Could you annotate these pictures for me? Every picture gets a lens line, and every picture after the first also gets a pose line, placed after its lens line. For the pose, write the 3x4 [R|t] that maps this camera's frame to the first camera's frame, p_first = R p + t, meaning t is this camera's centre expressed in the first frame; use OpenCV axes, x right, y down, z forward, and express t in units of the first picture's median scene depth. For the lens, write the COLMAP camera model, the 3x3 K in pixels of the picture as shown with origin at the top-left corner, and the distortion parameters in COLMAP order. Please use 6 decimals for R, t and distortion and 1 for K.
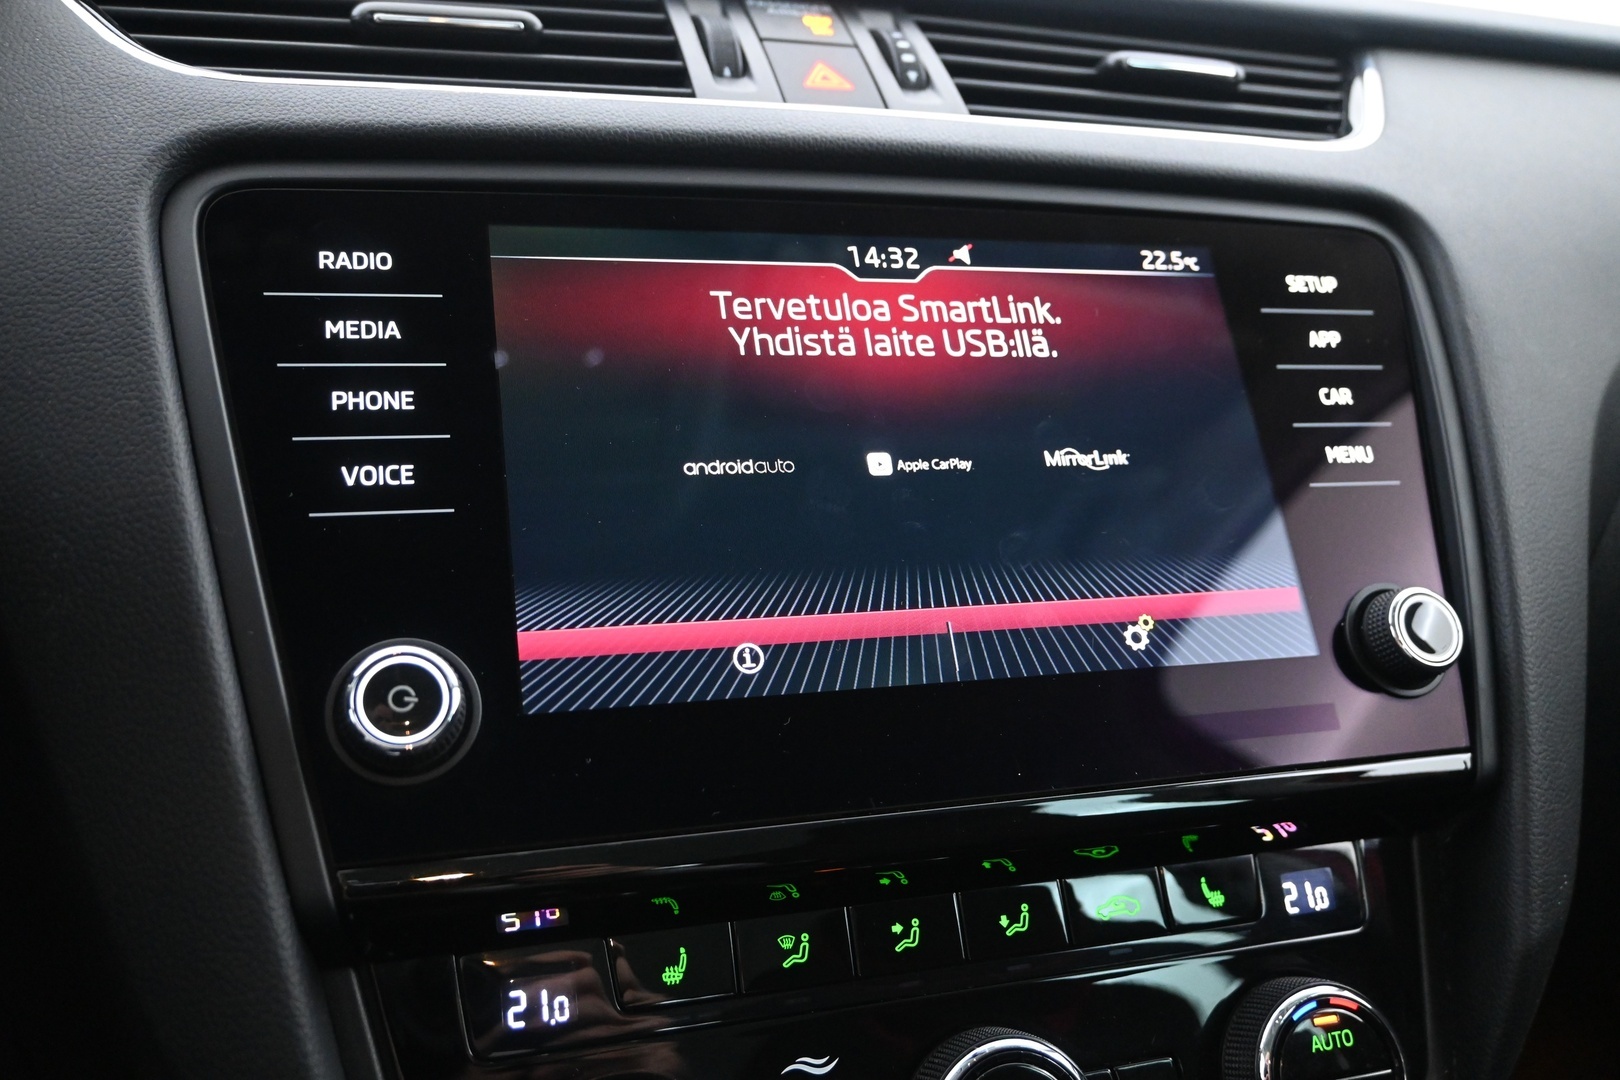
lens RADIAL K [[1365.0, 0, 814.2], [0, 1365.0, 532.9], [0, 0, 1]] dist [-0.005936, 0.009270]
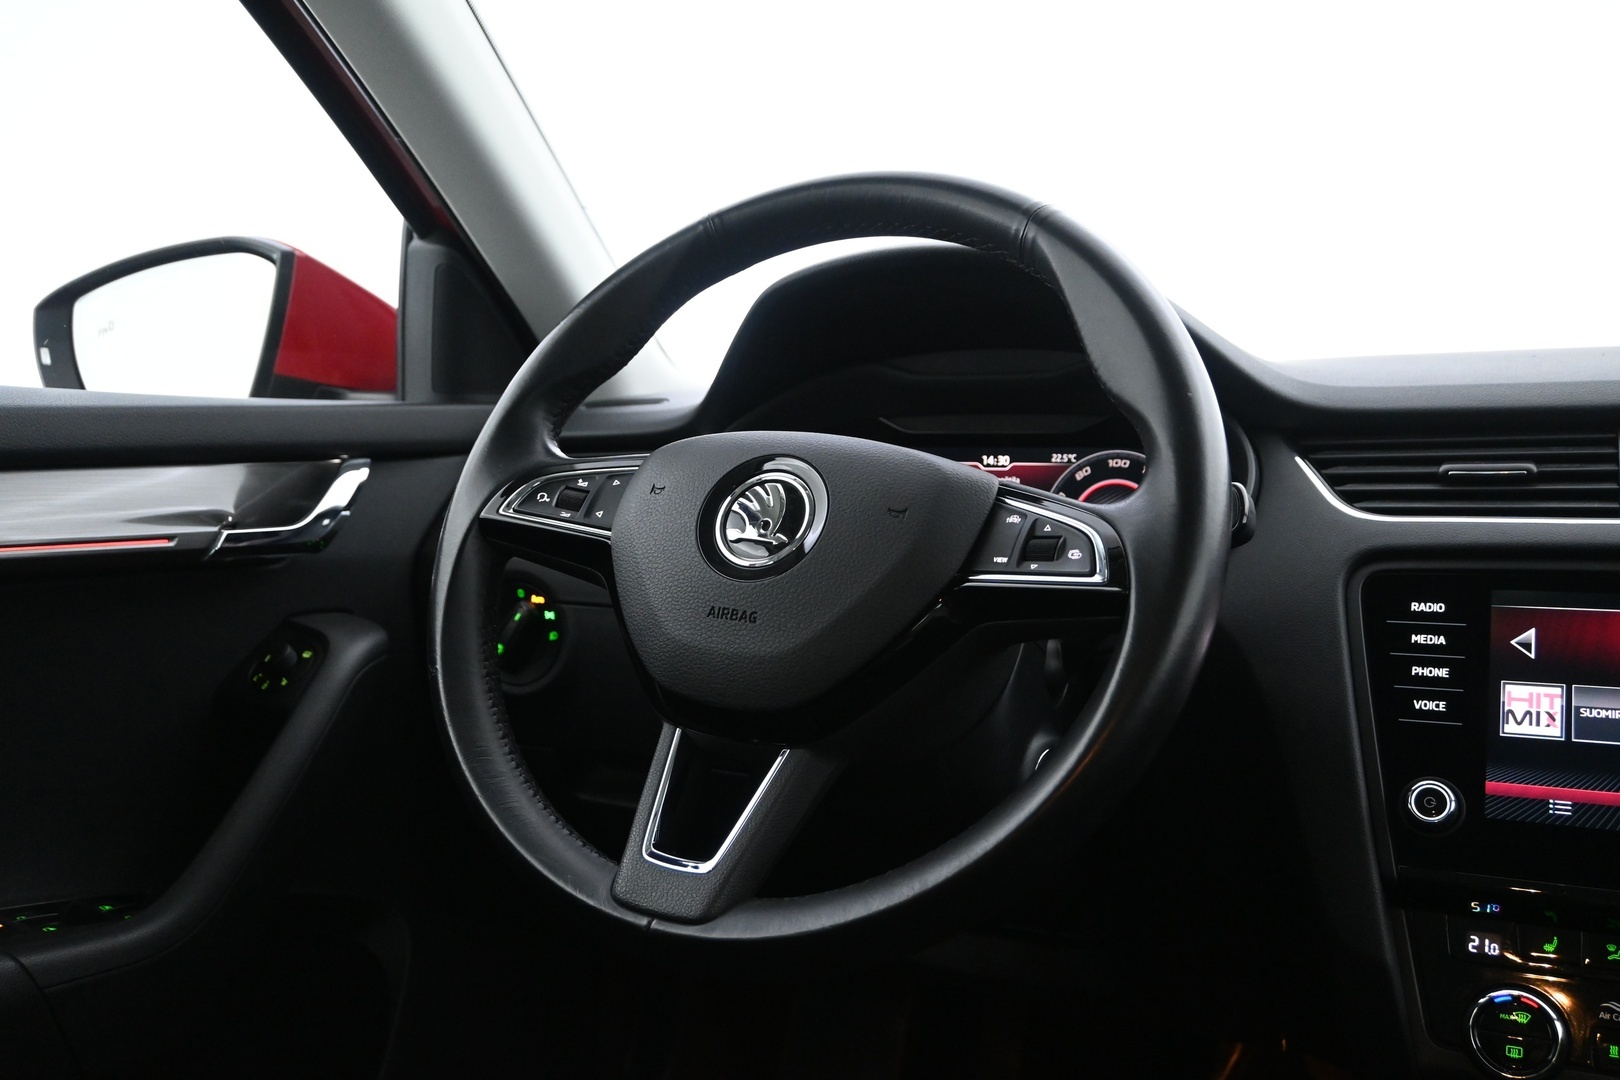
lens RADIAL K [[1416.7, 0, 809.8], [0, 1416.7, 532.9], [0, 0, 1]] dist [-0.016890, -0.001788]
pose [[0.711675, 0.040606, -0.701334, 0.597337], [-0.071388, 0.997340, -0.014697, -0.220001], [0.698872, 0.060527, 0.712681, -1.457713]]
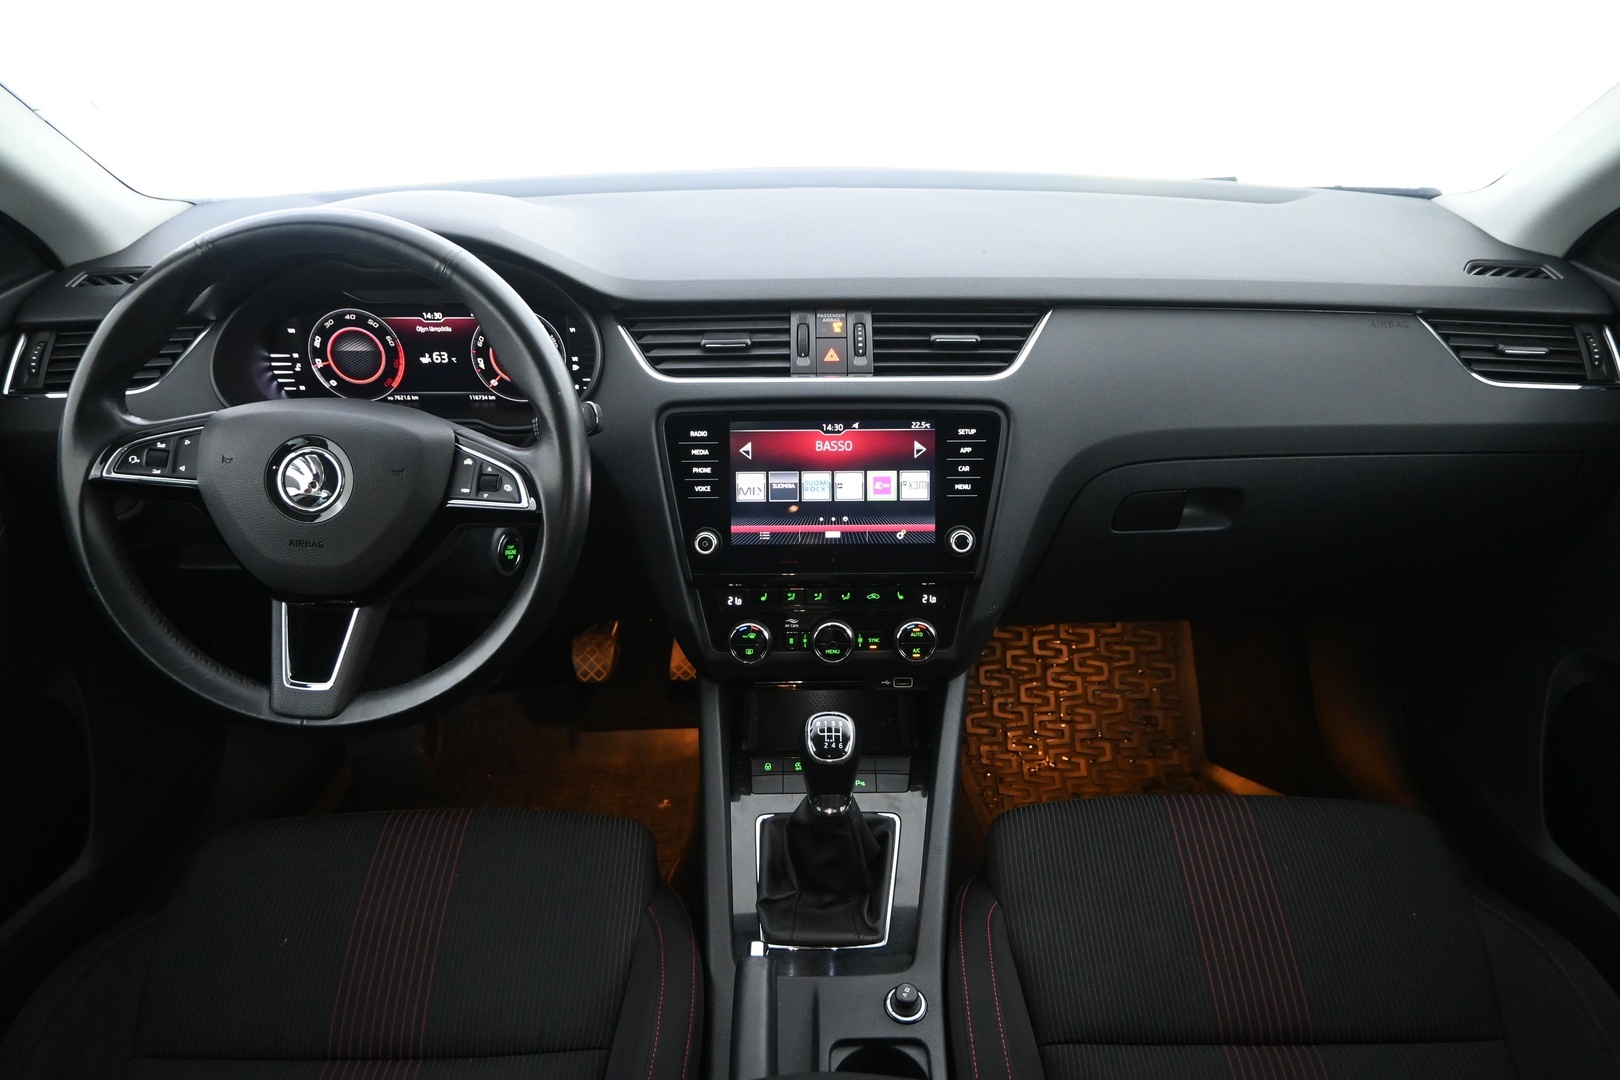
lens RADIAL K [[1103.6, 0, 811.2], [0, 1103.6, 534.8], [0, 0, 1]] dist [-0.006367, 0.001723]
pose [[0.952369, 0.145212, -0.268156, 0.986206], [-0.028010, 0.917284, 0.397248, -1.314873], [0.303660, -0.370815, 0.877660, -2.071242]]
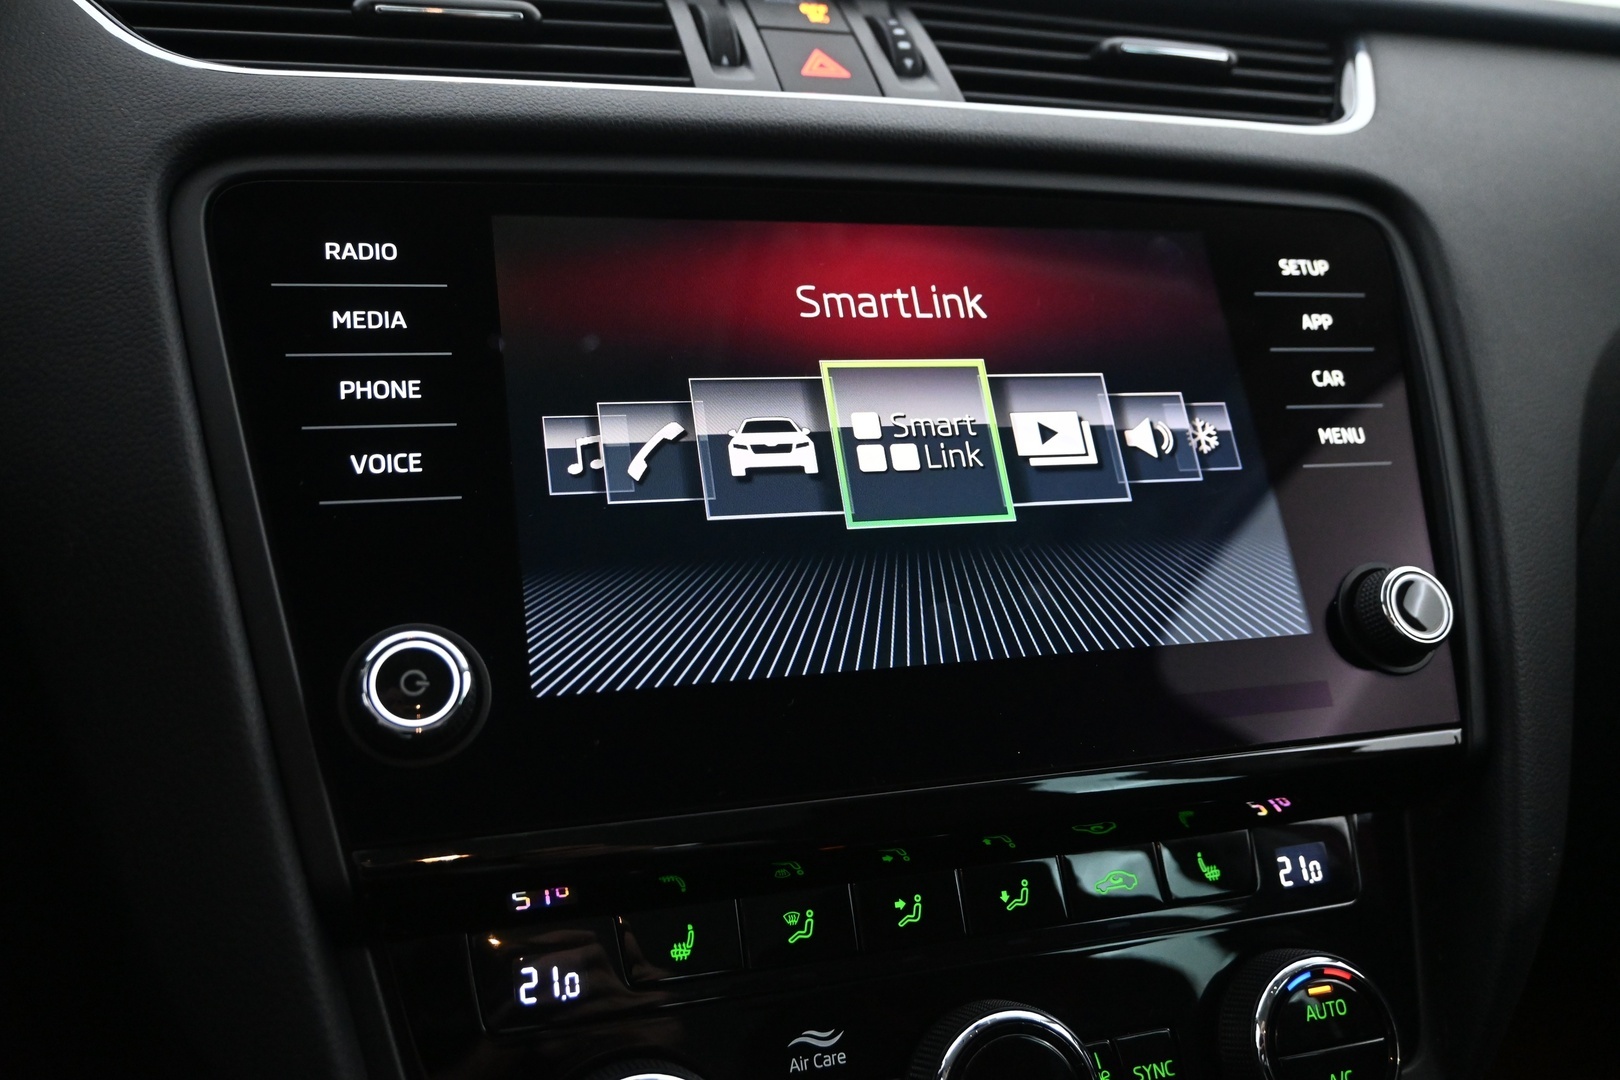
lens RADIAL K [[1365.0, 0, 809.0], [0, 1365.0, 532.3], [0, 0, 1]] dist [-0.005936, 0.009270]
pose [[0.999974, -0.006746, 0.002632, -0.008066], [0.006710, 0.999888, 0.013409, -0.002338], [-0.002722, -0.013391, 0.999907, -0.016407]]
